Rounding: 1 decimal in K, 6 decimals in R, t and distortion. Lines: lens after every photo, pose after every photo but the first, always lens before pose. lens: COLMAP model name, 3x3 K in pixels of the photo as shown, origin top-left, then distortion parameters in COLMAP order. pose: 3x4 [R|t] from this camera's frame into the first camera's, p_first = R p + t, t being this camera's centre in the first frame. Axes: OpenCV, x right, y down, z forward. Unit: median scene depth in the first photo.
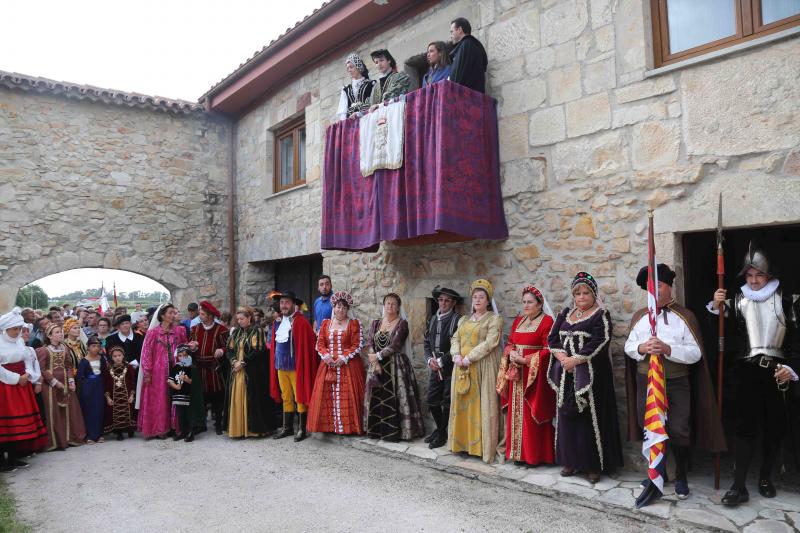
lens RADIAL K [[540.5, 0, 400.0], [0, 540.5, 266.5], [0, 0, 1]] dist [-0.133557, 0.075814]
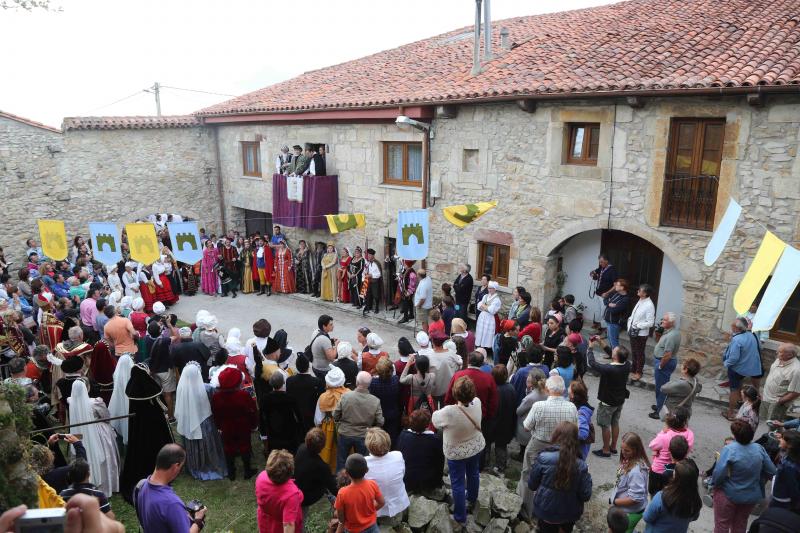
lens RADIAL K [[540.5, 0, 400.0], [0, 540.5, 266.5], [0, 0, 1]] dist [-0.133557, 0.075814]
pose [[0.992490, -0.018598, 0.120902, 0.122493], [-0.017959, 0.955511, 0.294408, -0.527647], [-0.120998, -0.294368, 0.948001, -1.366836]]
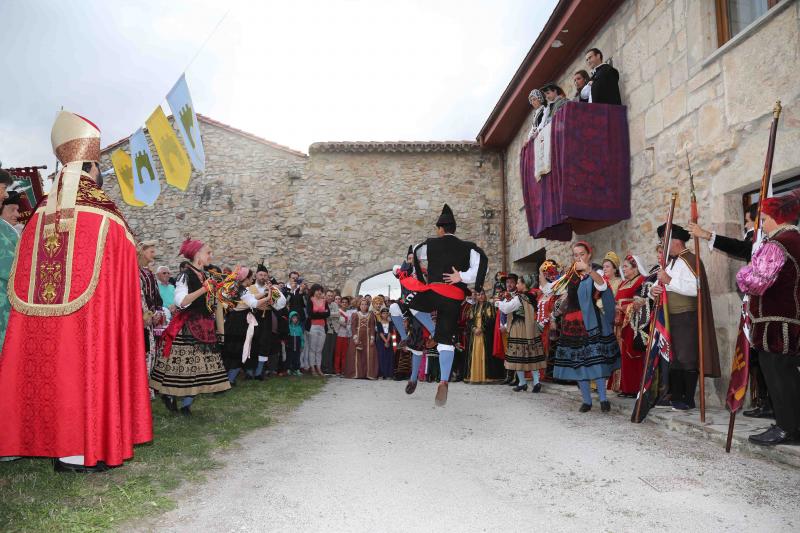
lens RADIAL K [[540.5, 0, 400.0], [0, 540.5, 266.5], [0, 0, 1]] dist [-0.133557, 0.075814]
pose [[0.785304, -0.033338, -0.618212, 0.392439], [0.002917, 0.998737, -0.050154, 0.089491], [0.619103, 0.037583, 0.784410, -0.199814]]
